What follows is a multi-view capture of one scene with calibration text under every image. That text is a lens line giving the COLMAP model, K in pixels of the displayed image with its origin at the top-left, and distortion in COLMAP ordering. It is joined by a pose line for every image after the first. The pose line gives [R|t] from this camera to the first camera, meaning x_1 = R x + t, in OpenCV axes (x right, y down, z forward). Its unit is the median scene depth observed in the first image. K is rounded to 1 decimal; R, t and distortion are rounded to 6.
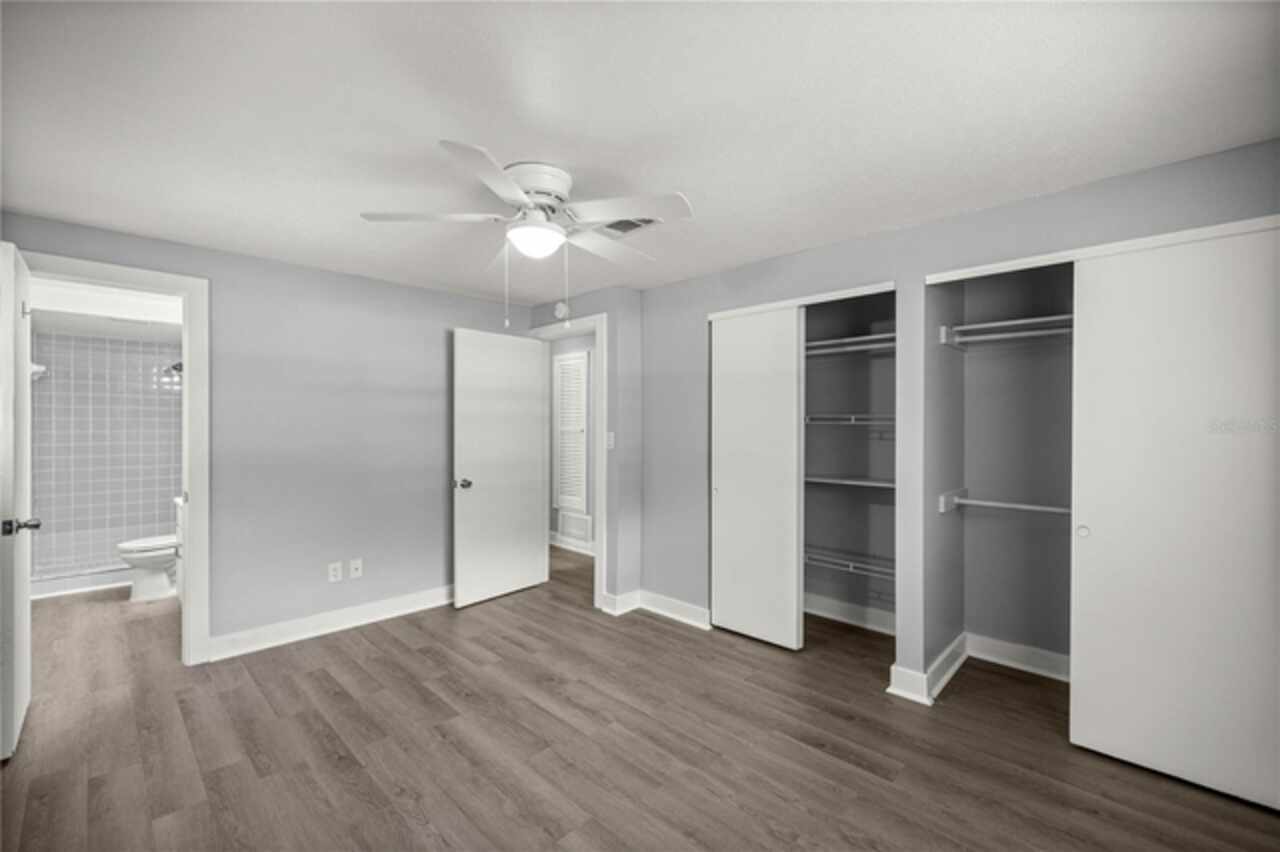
lens RADIAL K [[546.8, 0, 640.4], [0, 546.8, 428.2], [0, 0, 1]] dist [0.003686, 0.000115]
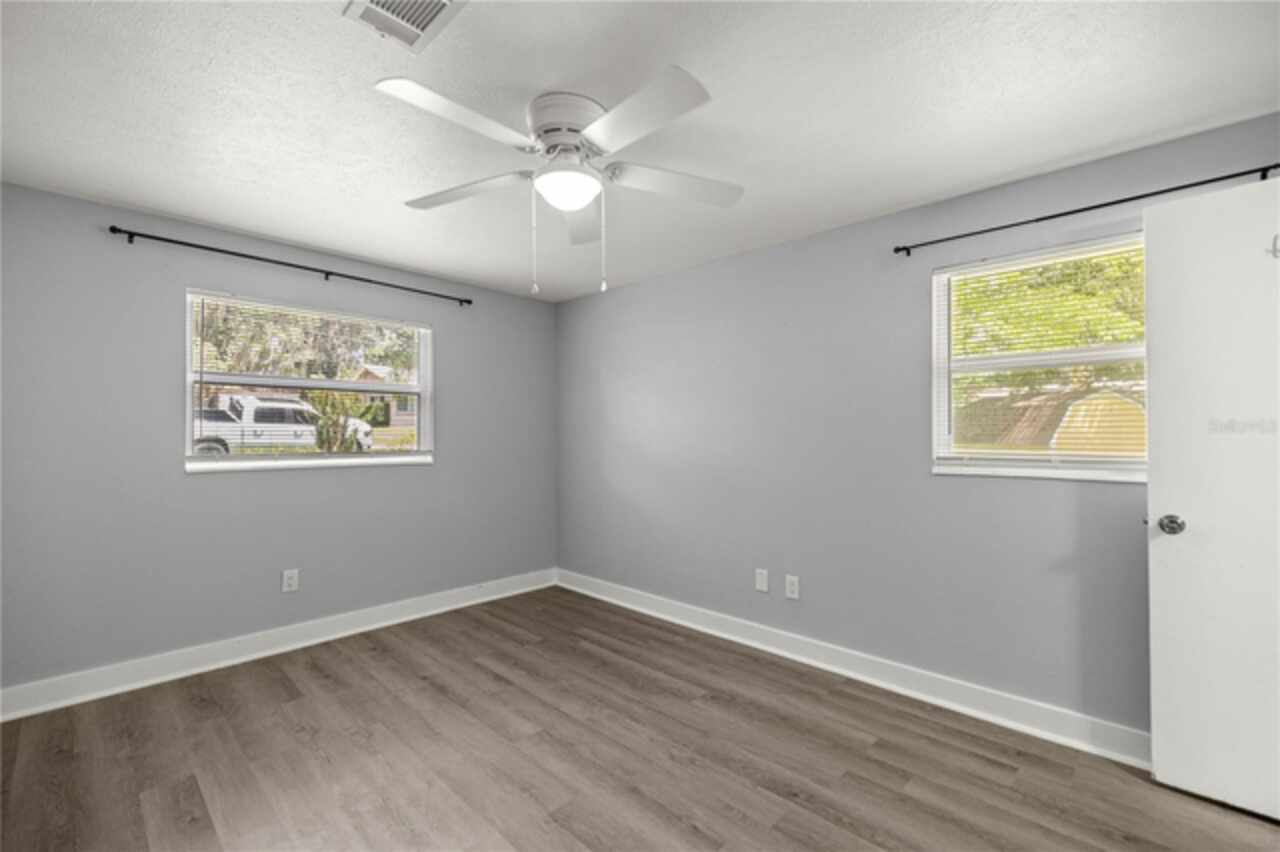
lens RADIAL K [[546.8, 0, 640.1], [0, 546.8, 425.2], [0, 0, 1]] dist [0.003686, 0.000115]
pose [[-0.999879, -0.003844, -0.015055, -0.318355], [-0.003697, 0.999946, -0.009733, 0.037993], [0.015092, -0.009676, -0.999839, 2.031587]]
